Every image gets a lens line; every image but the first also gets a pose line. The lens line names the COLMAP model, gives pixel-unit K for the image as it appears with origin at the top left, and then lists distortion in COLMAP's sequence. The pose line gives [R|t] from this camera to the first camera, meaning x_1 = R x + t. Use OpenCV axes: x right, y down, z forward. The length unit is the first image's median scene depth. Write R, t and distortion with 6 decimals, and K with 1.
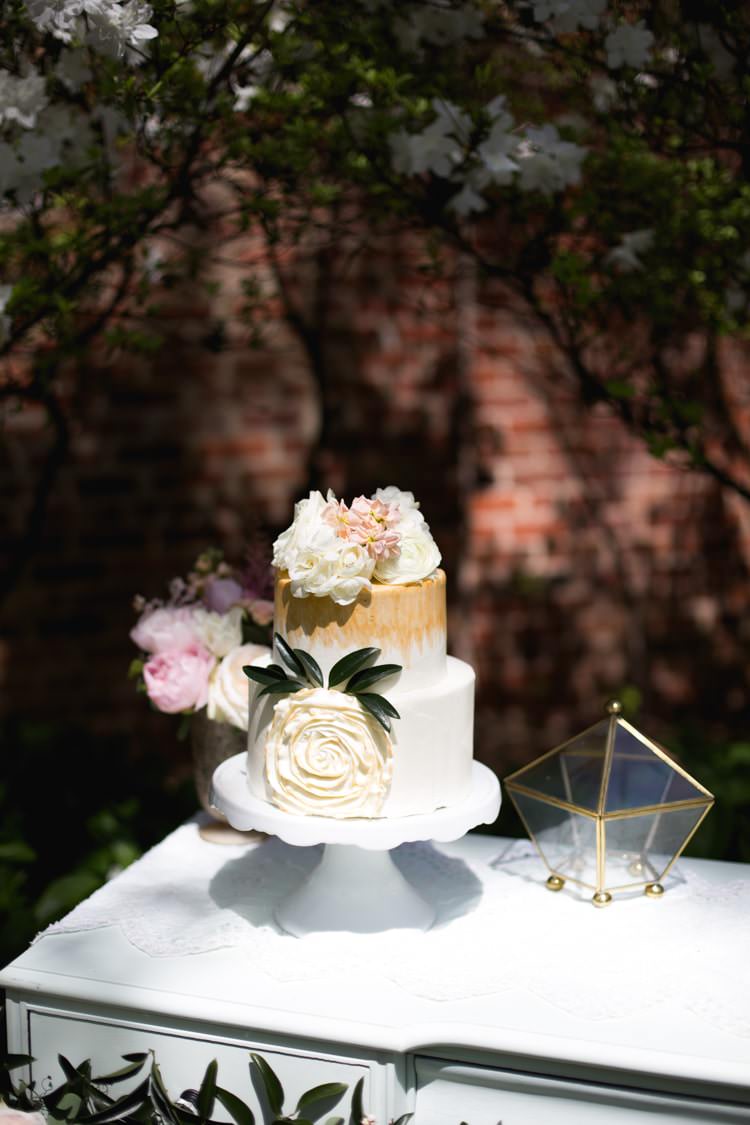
lens RADIAL K [[1691.0, 0, 375.0], [0, 1691.0, 562.5], [0, 0, 1]] dist [-0.148029, 0.135741]
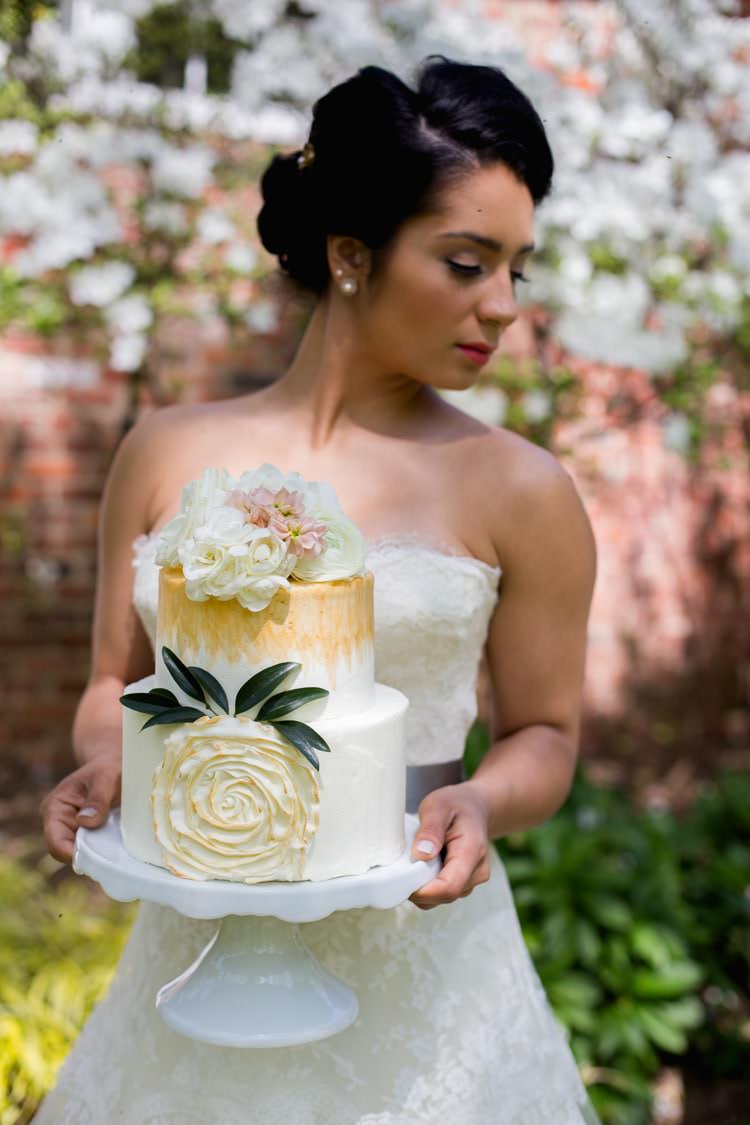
lens RADIAL K [[1691.0, 0, 375.0], [0, 1691.0, 562.5], [0, 0, 1]] dist [-0.148029, 0.135741]
pose [[0.990796, -0.002795, 0.135333, -0.068928], [0.009626, 0.998710, -0.049847, 0.043368], [-0.135019, 0.050691, 0.989546, 0.217209]]
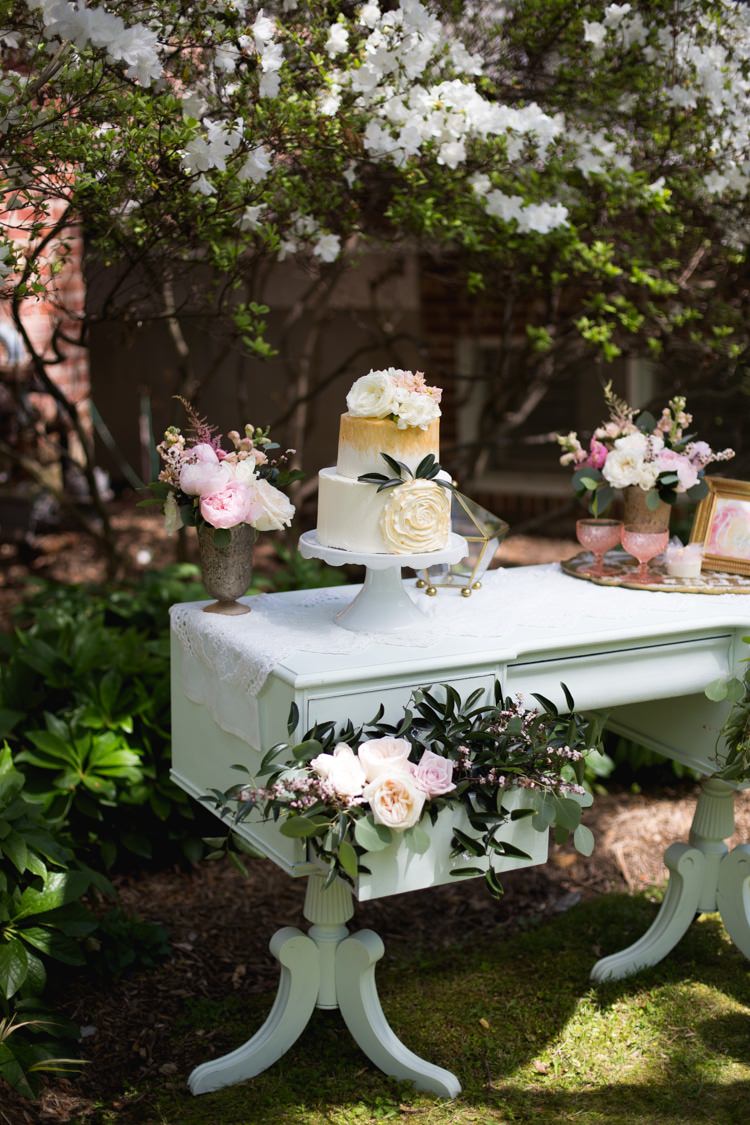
lens RADIAL K [[1691.0, 0, 375.0], [0, 1691.0, 562.5], [0, 0, 1]] dist [-0.148029, 0.135741]
pose [[0.688669, -0.148441, 0.709718, -1.327256], [0.116741, 0.988749, 0.093523, -0.009979], [-0.715616, 0.018447, 0.698250, -0.203081]]
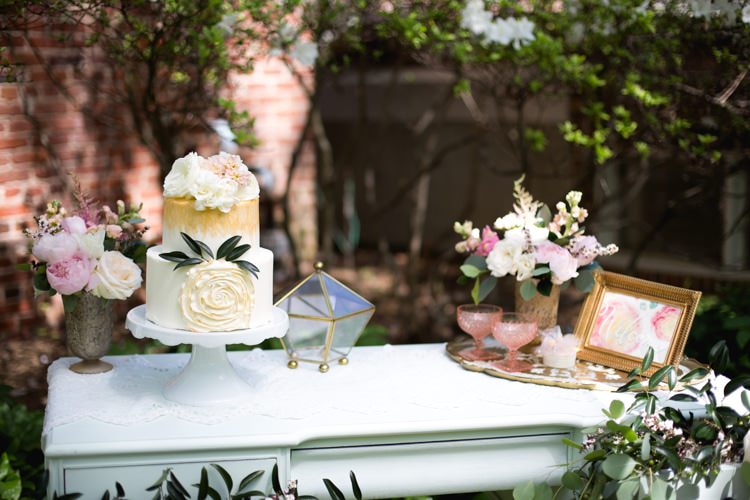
lens RADIAL K [[1127.3, 0, 375.0], [0, 1127.3, 250.0], [0, 0, 1]] dist [-0.148029, 0.135741]
pose [[0.847418, -0.077026, 0.525309, -0.516675], [0.074202, 0.996892, 0.026473, 0.044721], [-0.525715, 0.016545, 0.850500, -0.114169]]
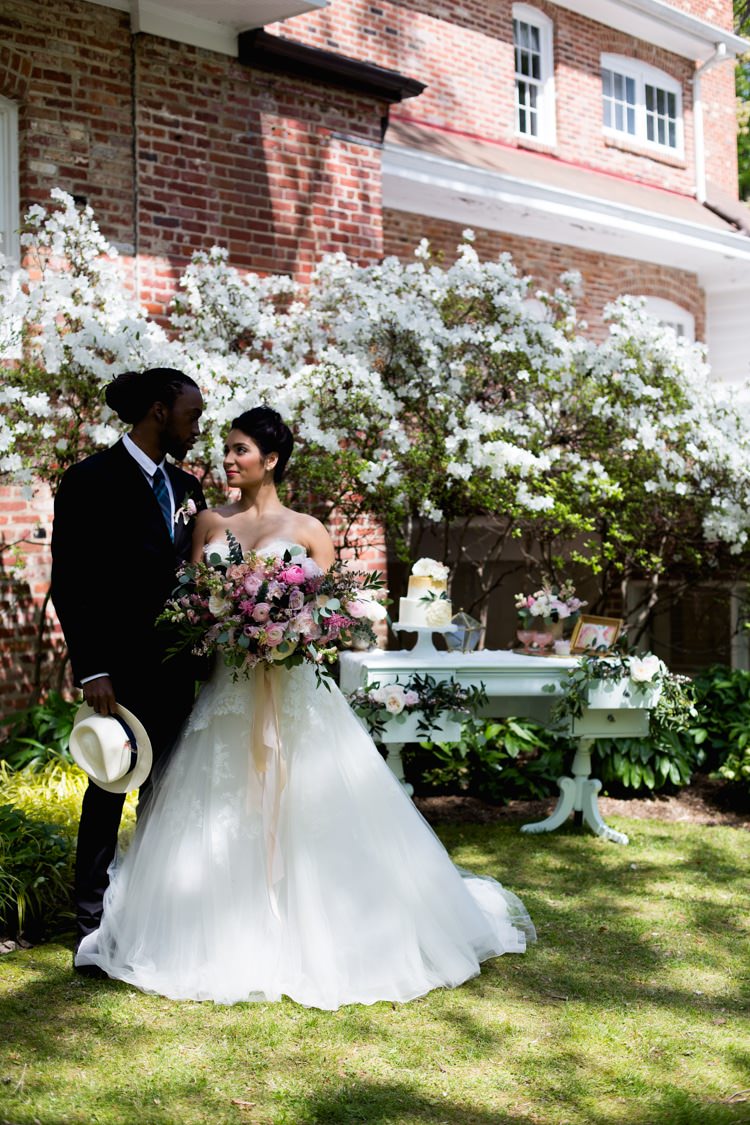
lens RADIAL K [[1691.0, 0, 375.0], [0, 1691.0, 562.5], [0, 0, 1]] dist [-0.148029, 0.135741]
pose [[0.846250, -0.014015, 0.532601, -2.648551], [0.077019, 0.992372, -0.096264, 0.414457], [-0.527189, 0.122484, 0.840874, -2.890518]]
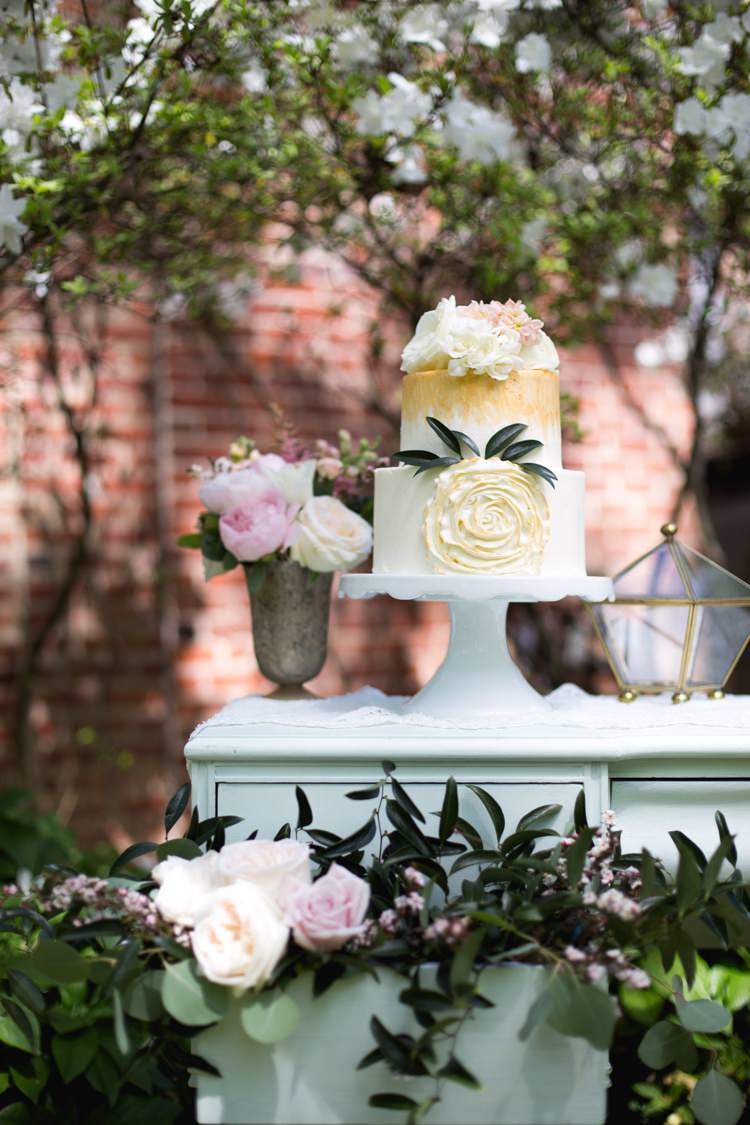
lens RADIAL K [[1691.0, 0, 375.0], [0, 1691.0, 562.5], [0, 0, 1]] dist [-0.148029, 0.135741]
pose [[0.954568, -0.004854, 0.297953, -0.417892], [0.061363, 0.981640, -0.180601, 0.330052], [-0.291606, 0.190679, 0.937341, 0.020302]]
